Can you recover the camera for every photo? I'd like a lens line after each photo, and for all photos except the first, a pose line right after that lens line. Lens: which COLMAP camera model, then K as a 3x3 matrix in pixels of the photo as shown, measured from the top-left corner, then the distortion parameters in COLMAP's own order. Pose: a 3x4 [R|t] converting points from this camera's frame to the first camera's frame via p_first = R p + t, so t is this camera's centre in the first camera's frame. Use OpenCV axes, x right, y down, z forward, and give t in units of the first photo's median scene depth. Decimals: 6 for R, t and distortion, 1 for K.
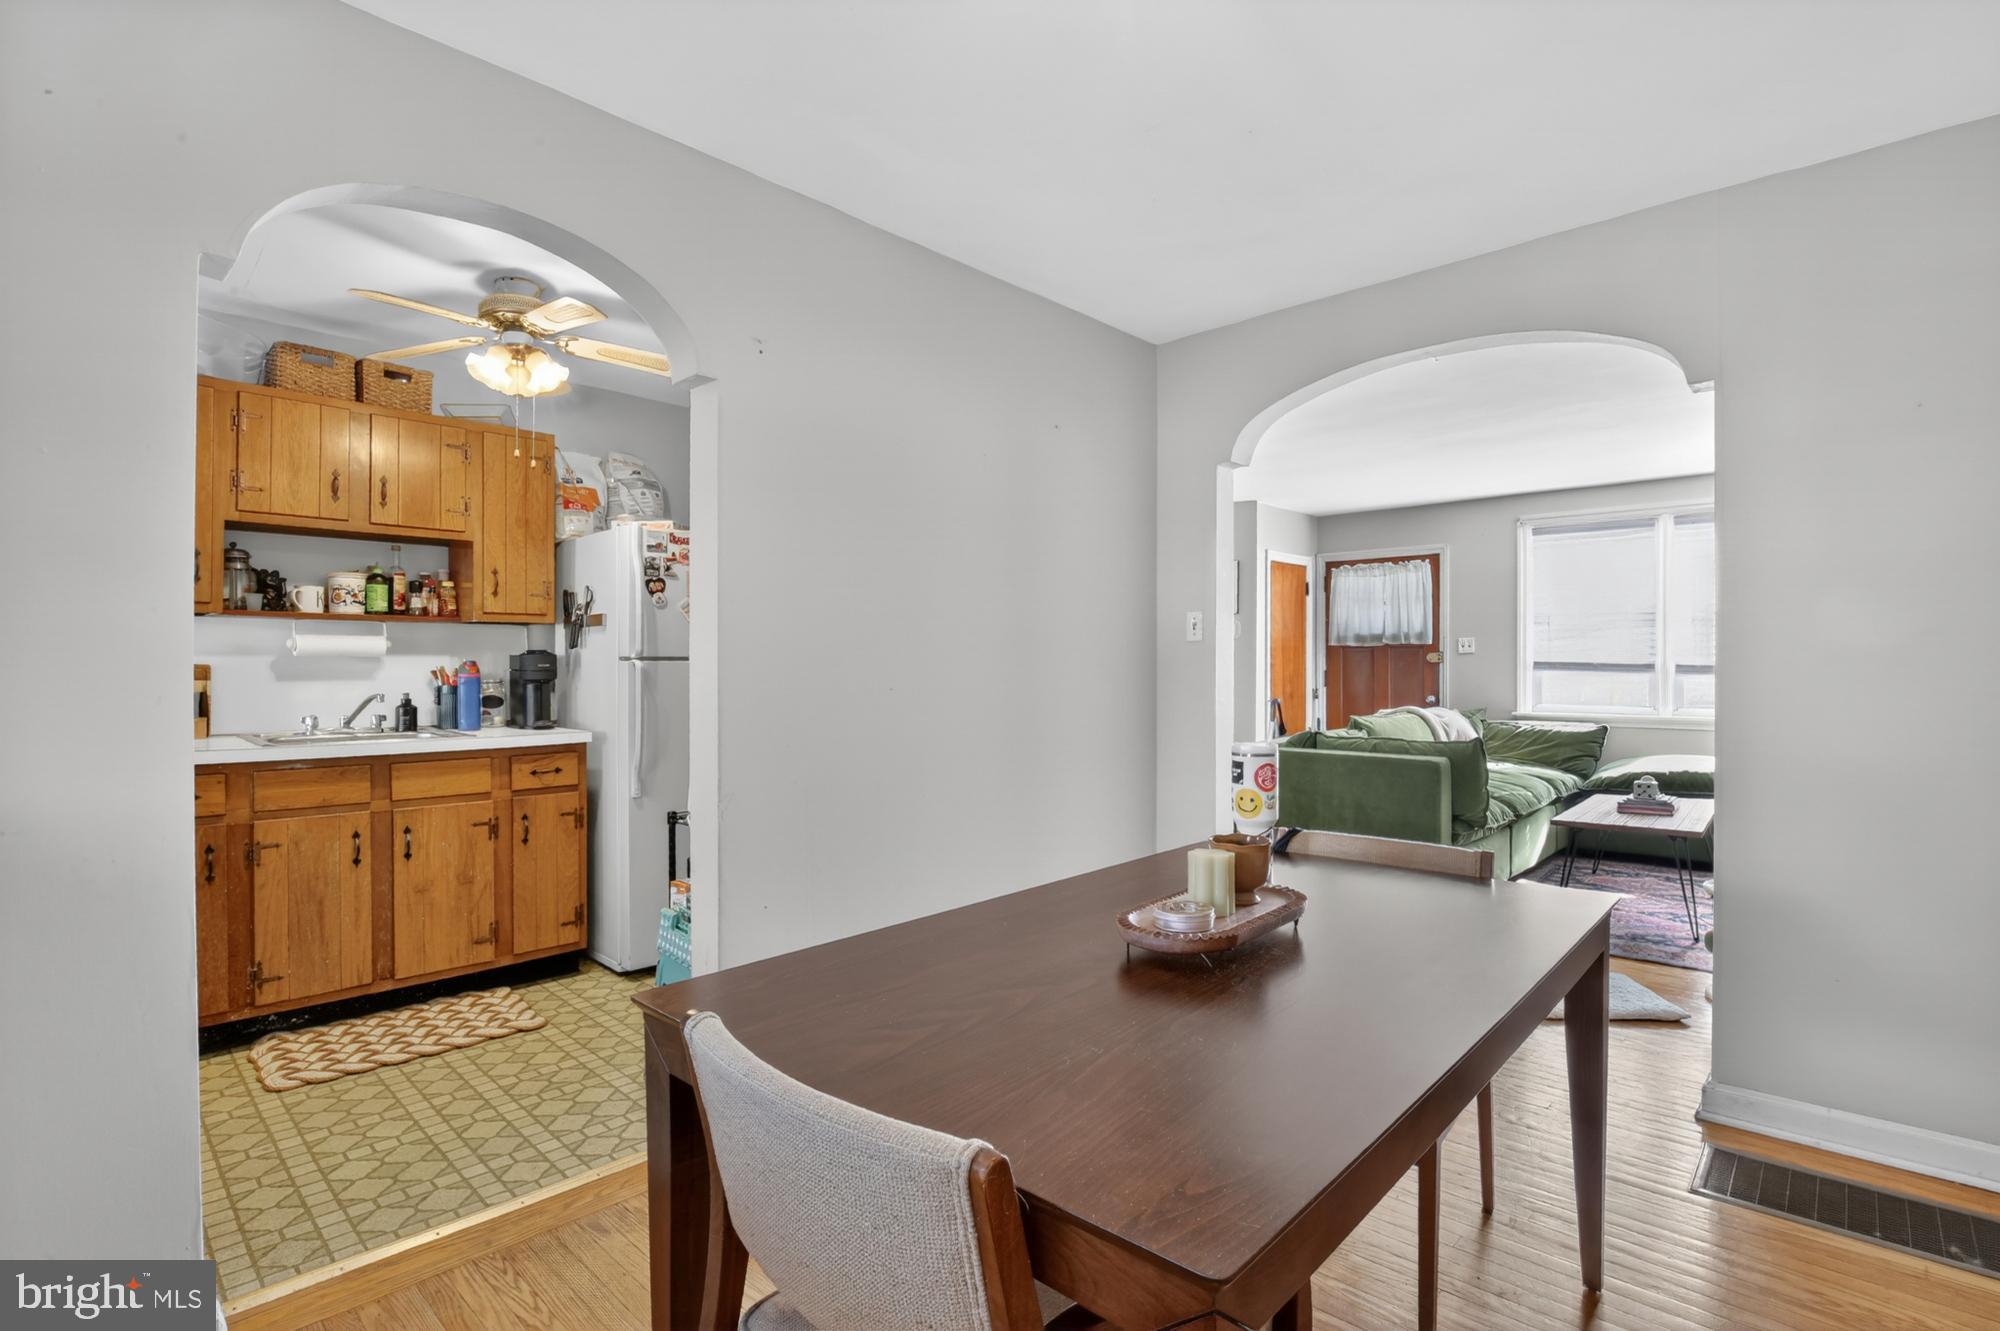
lens RADIAL K [[925.3, 0, 991.4], [0, 925.3, 661.8], [0, 0, 1]] dist [-0.030591, 0.001007]
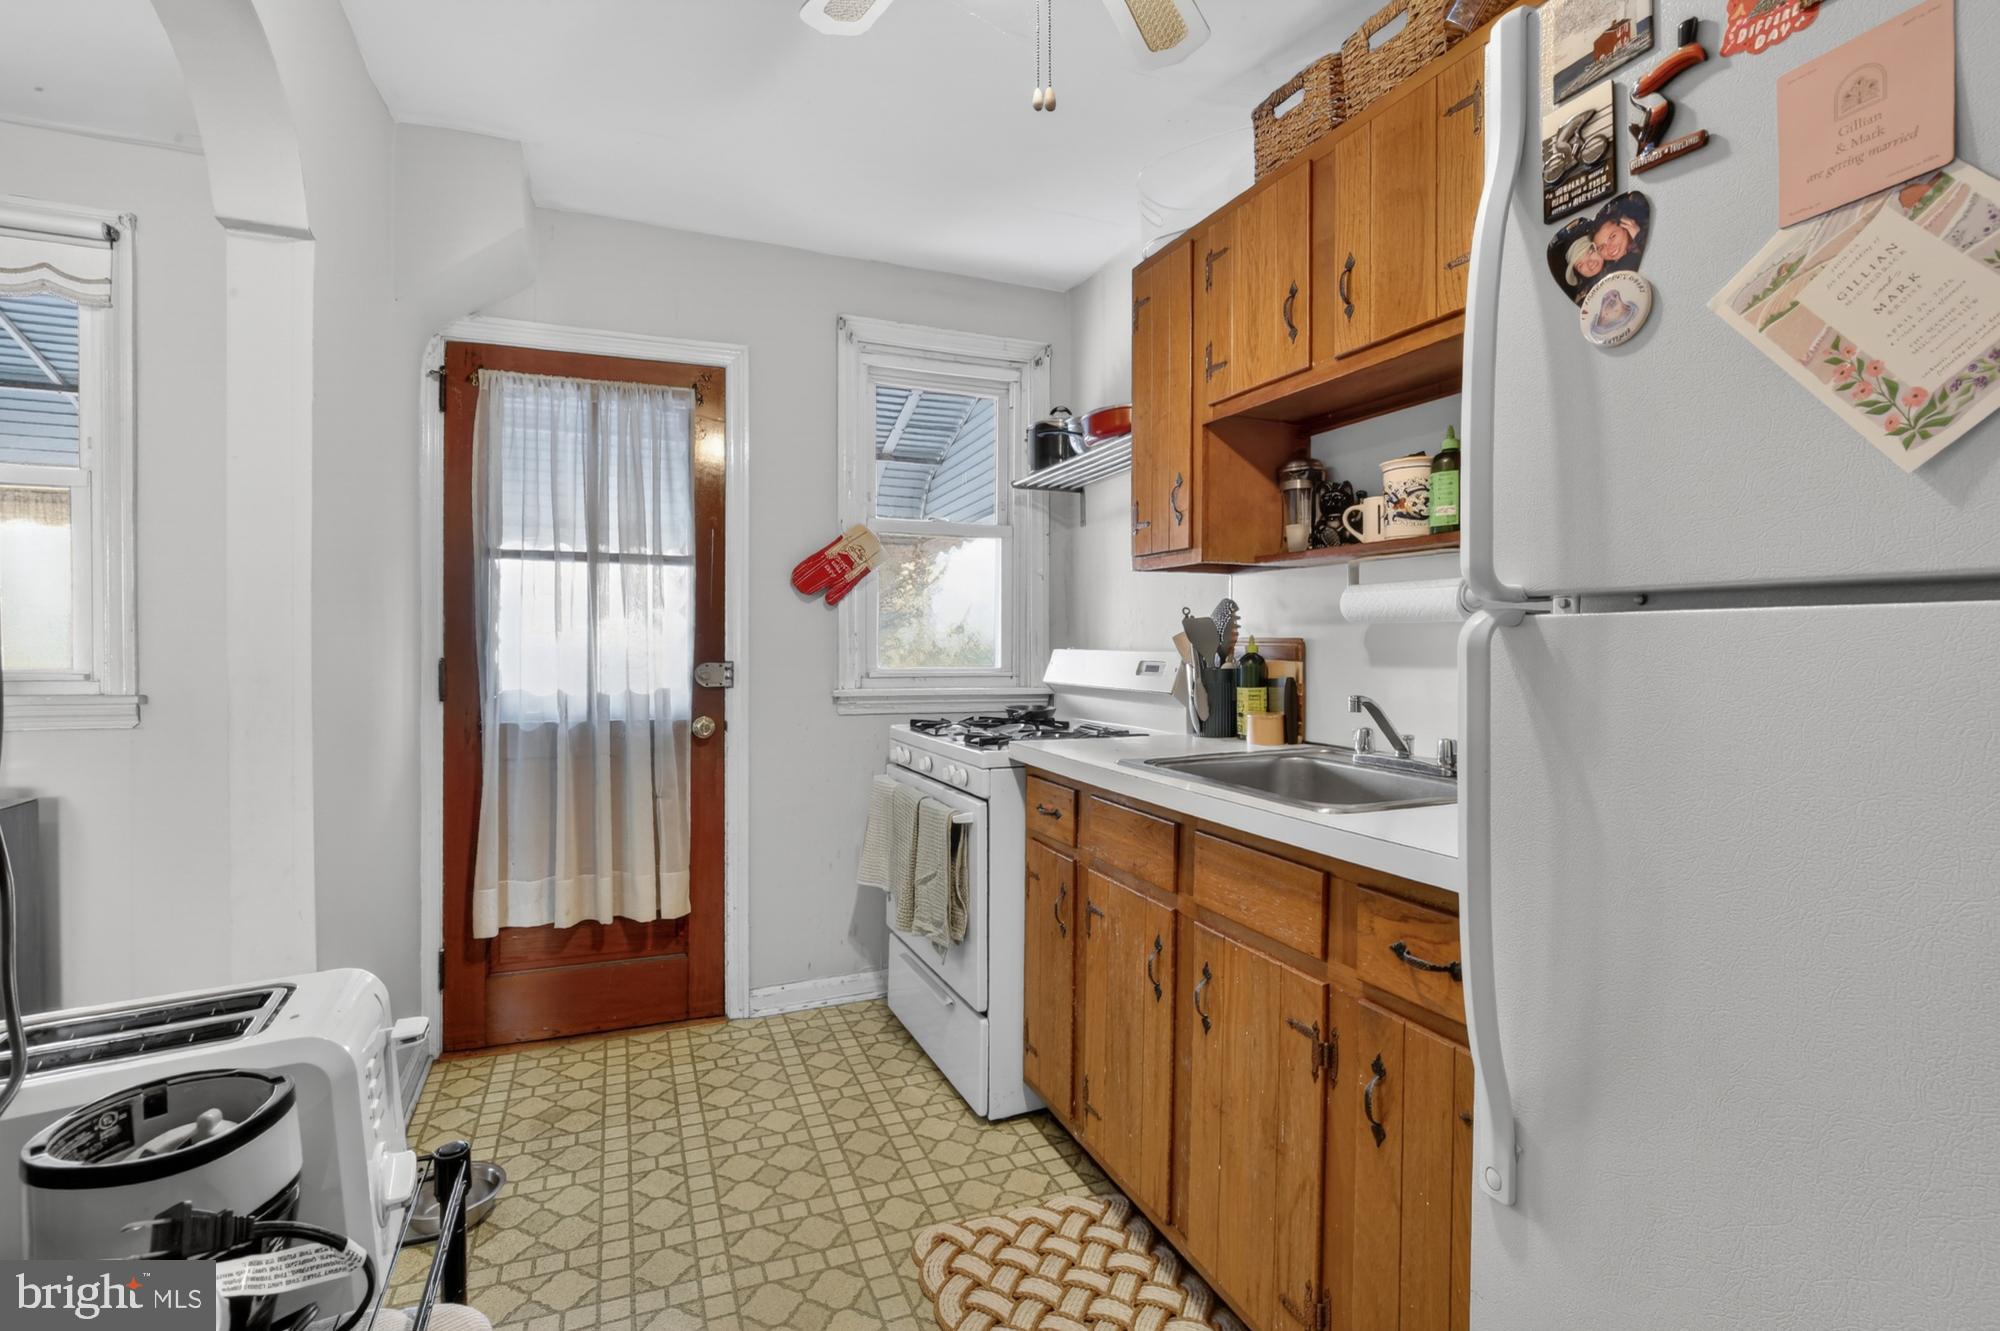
lens RADIAL K [[925.3, 0, 991.4], [0, 925.3, 661.8], [0, 0, 1]] dist [-0.030591, 0.001007]
pose [[-0.421344, 0.018791, -0.906706, -0.125032], [0.000585, 0.999791, 0.020449, 0.005901], [0.906901, 0.008085, -0.421267, 0.982358]]
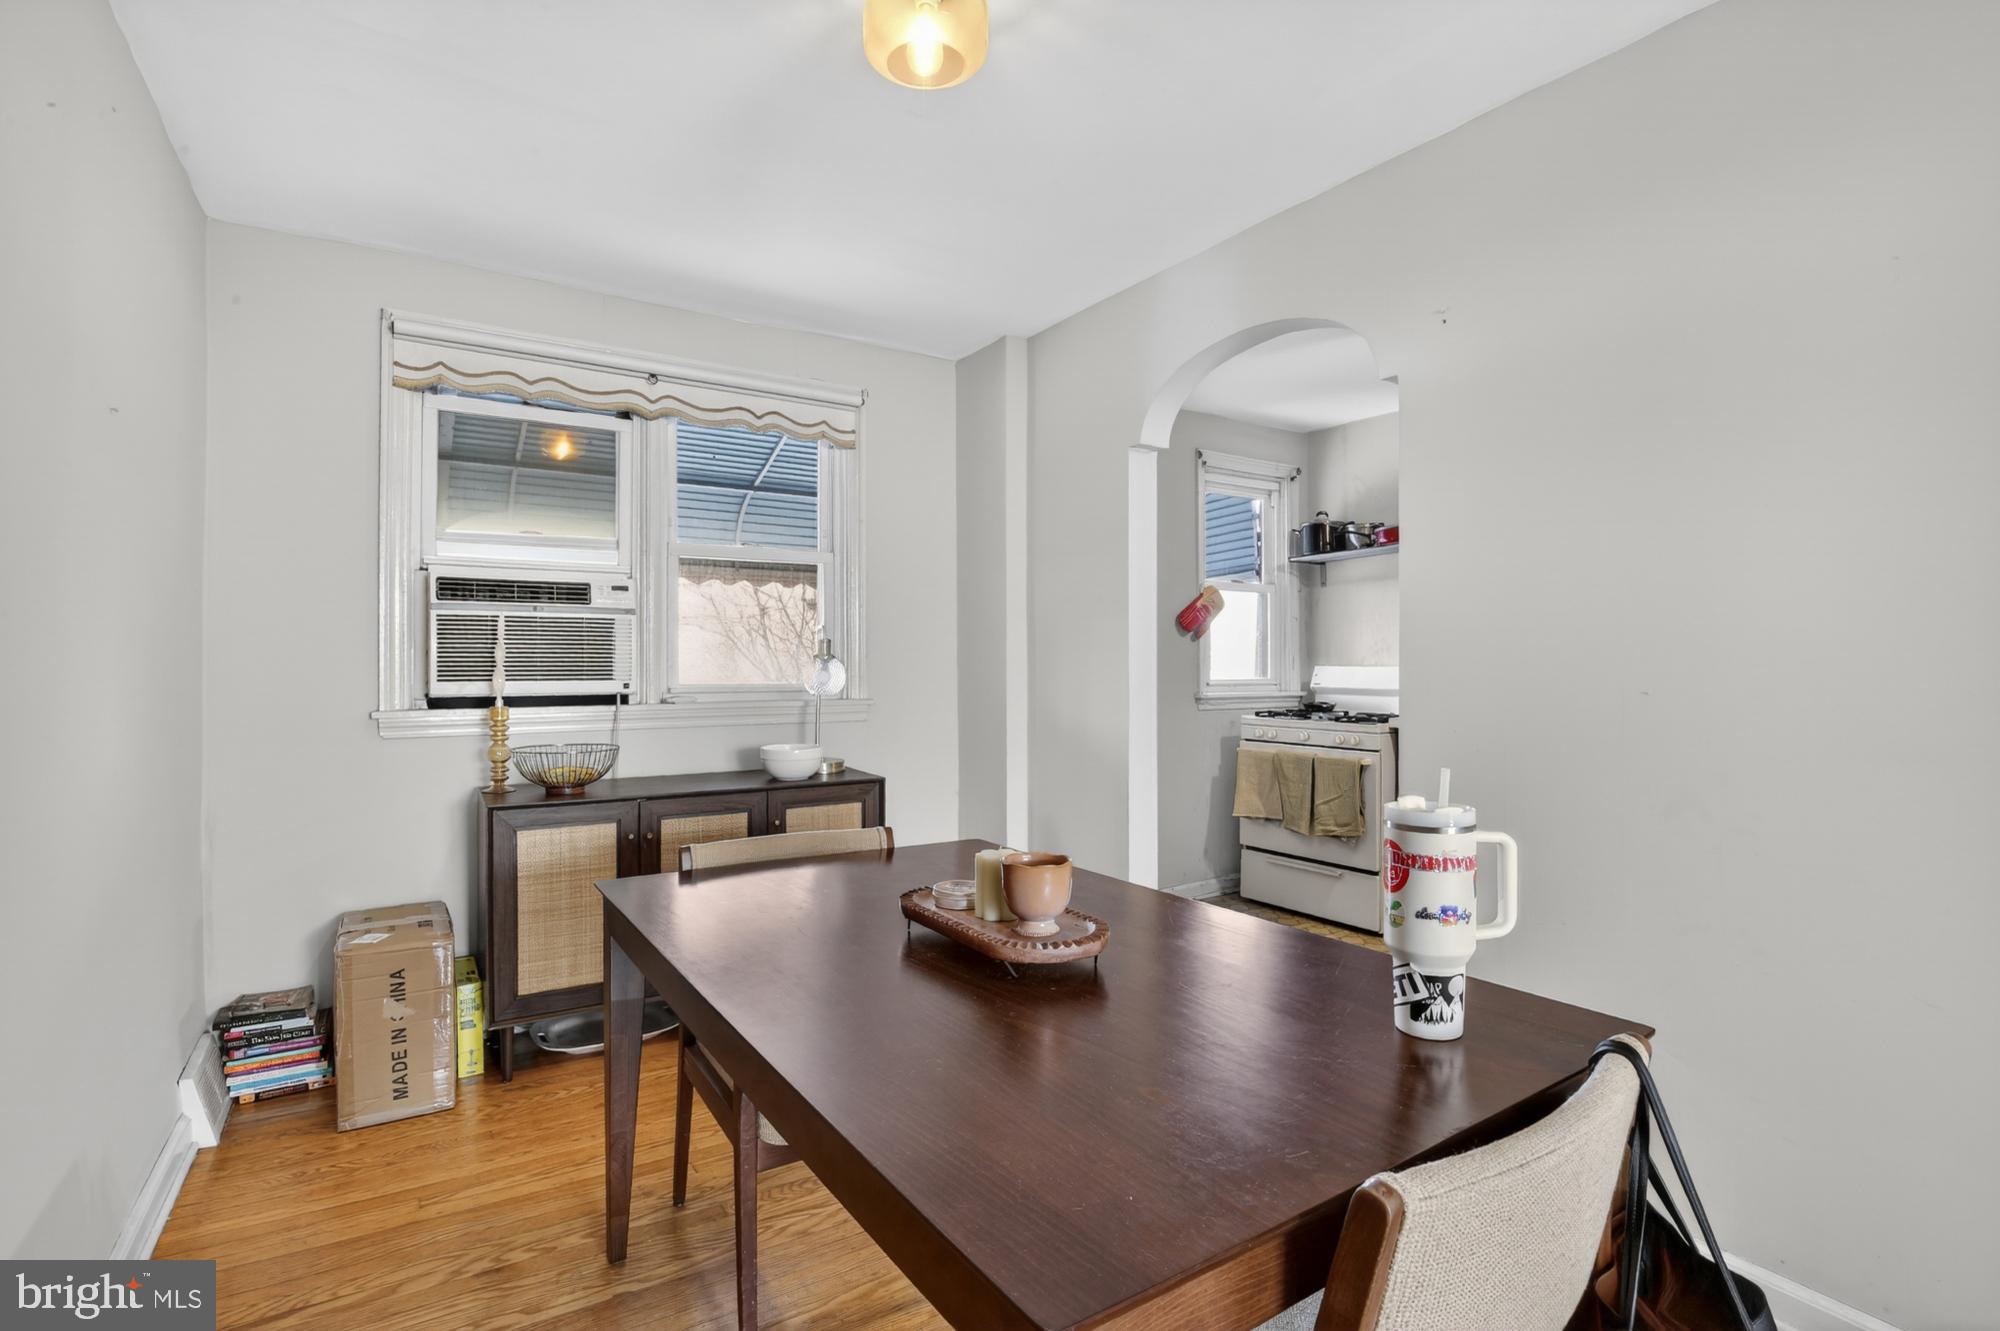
lens RADIAL K [[925.3, 0, 991.4], [0, 925.3, 661.8], [0, 0, 1]] dist [-0.030591, 0.001007]
pose [[-0.249605, 0.001706, -0.968346, 0.512550], [0.004113, 0.999991, 0.000702, 0.002564], [0.968339, -0.003808, -0.249610, 0.526319]]
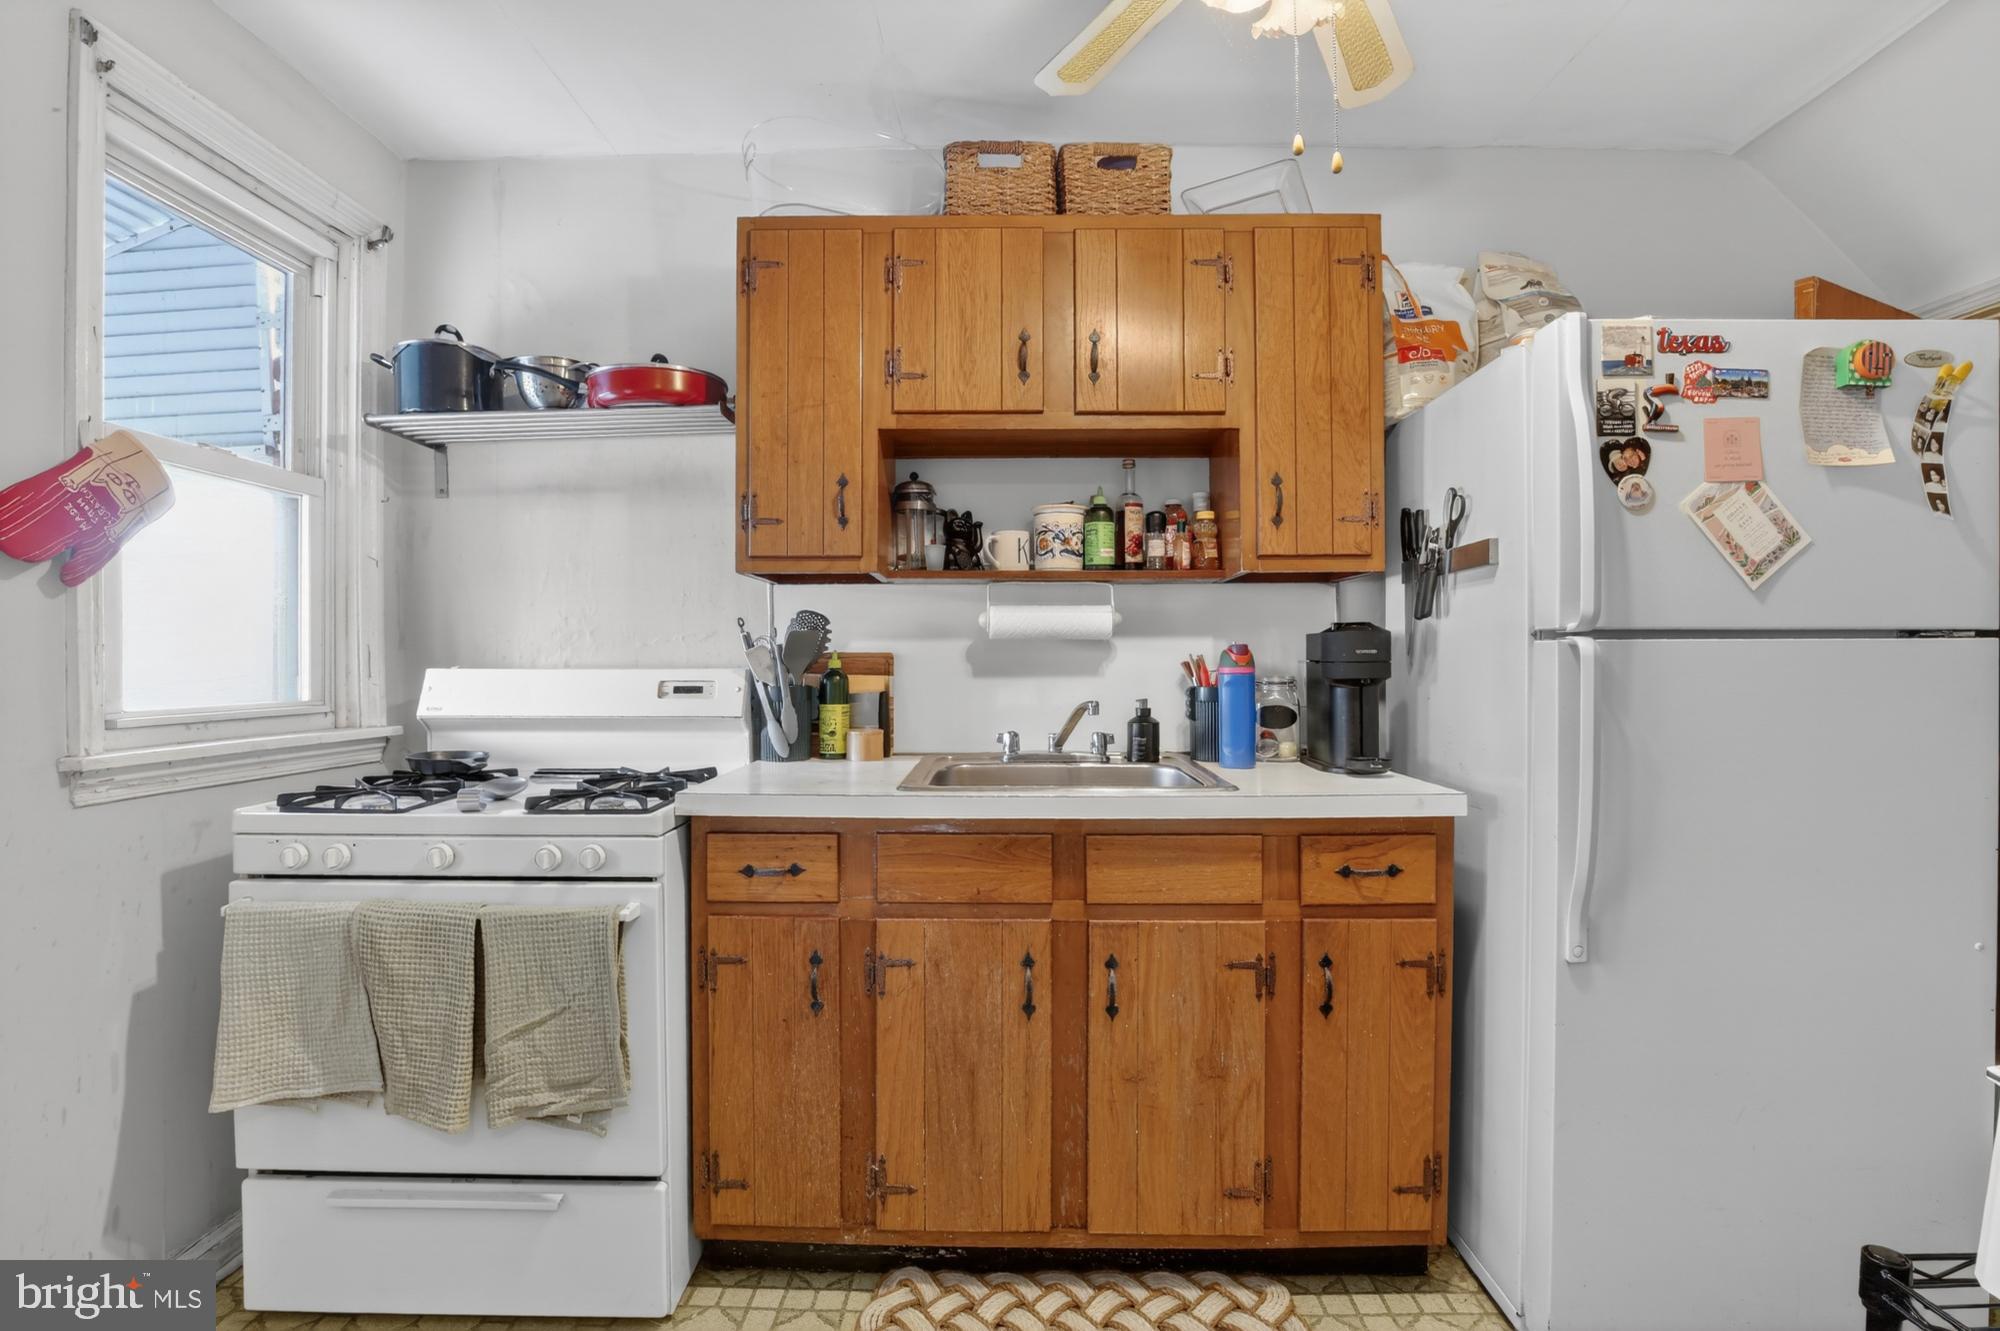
lens RADIAL K [[925.3, 0, 991.4], [0, 925.3, 661.8], [0, 0, 1]] dist [-0.030591, 0.001007]
pose [[0.665970, 0.001916, -0.745976, -0.253800], [0.004668, 0.999966, 0.006736, 0.005068], [0.745964, -0.007968, 0.665939, 0.524396]]
